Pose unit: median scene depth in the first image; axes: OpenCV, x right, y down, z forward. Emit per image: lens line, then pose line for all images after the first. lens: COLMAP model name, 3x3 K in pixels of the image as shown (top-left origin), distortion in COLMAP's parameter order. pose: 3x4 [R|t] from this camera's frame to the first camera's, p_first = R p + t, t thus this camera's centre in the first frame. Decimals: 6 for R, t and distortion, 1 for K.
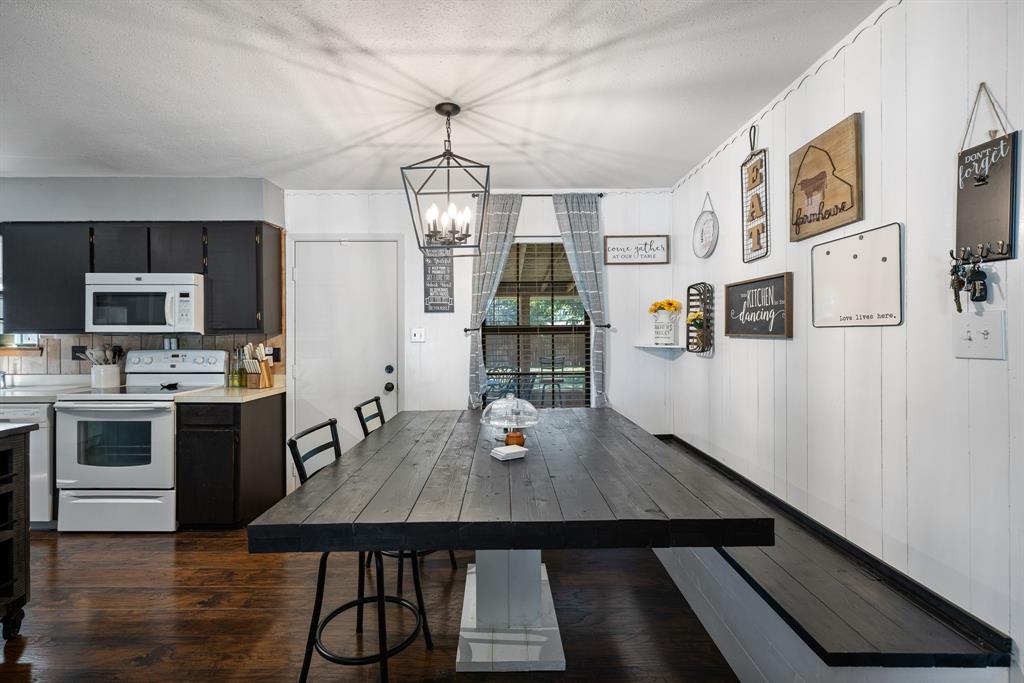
lens RADIAL K [[470.5, 0, 499.8], [0, 470.5, 334.4], [0, 0, 1]] dist [0.000868, 0.000327]
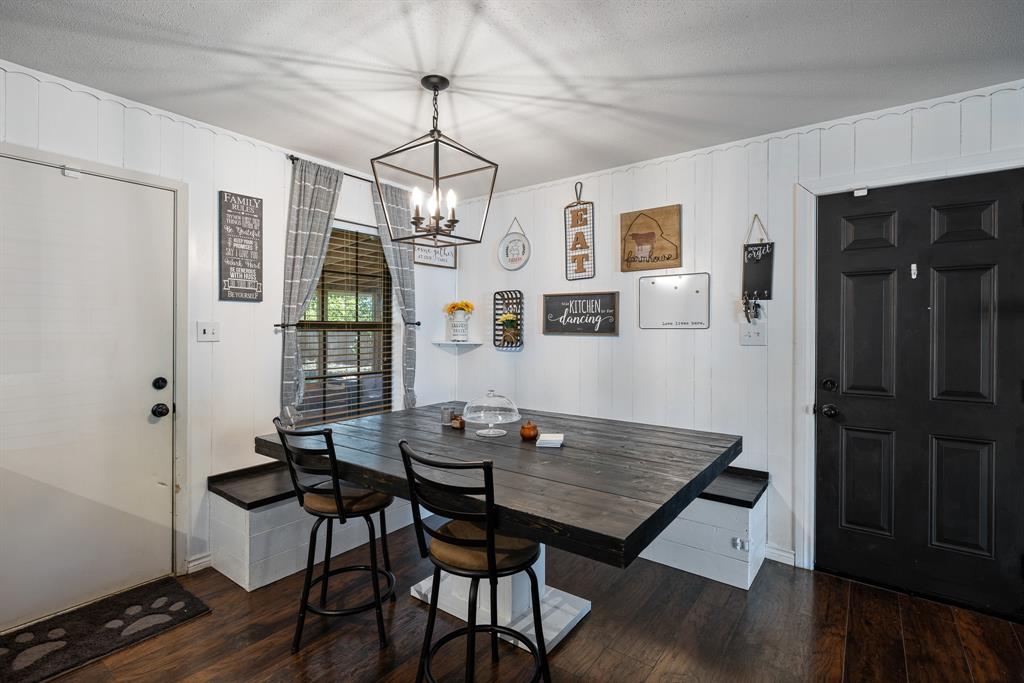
lens RADIAL K [[483.1, 0, 509.3], [0, 483.1, 332.1], [0, 0, 1]] dist [-0.001846, 0.000120]
pose [[0.600144, 0.004134, 0.799881, -0.637377], [-0.005848, 0.999983, -0.000780, 0.000084], [-0.799870, -0.004209, 0.600158, 0.273992]]
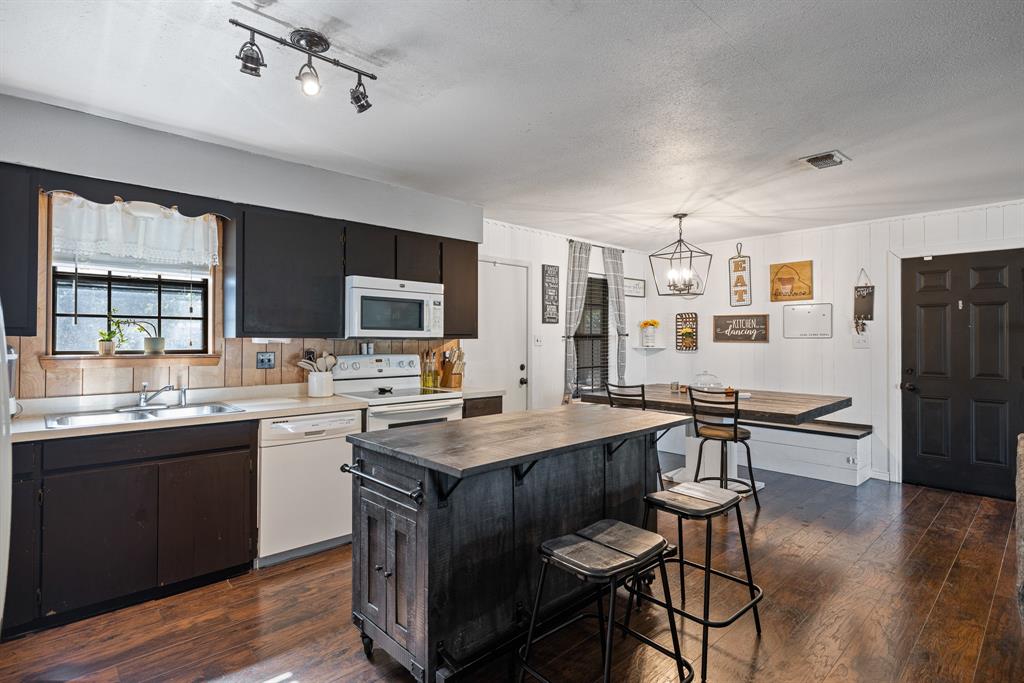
lens RADIAL K [[515.9, 0, 511.2], [0, 515.9, 334.1], [0, 0, 1]] dist [0.000830, 0.000345]
pose [[0.727181, 0.011097, 0.686356, -1.609588], [-0.004048, 0.999921, -0.011878, 0.001601], [-0.686433, 0.005859, 0.727169, 0.009347]]
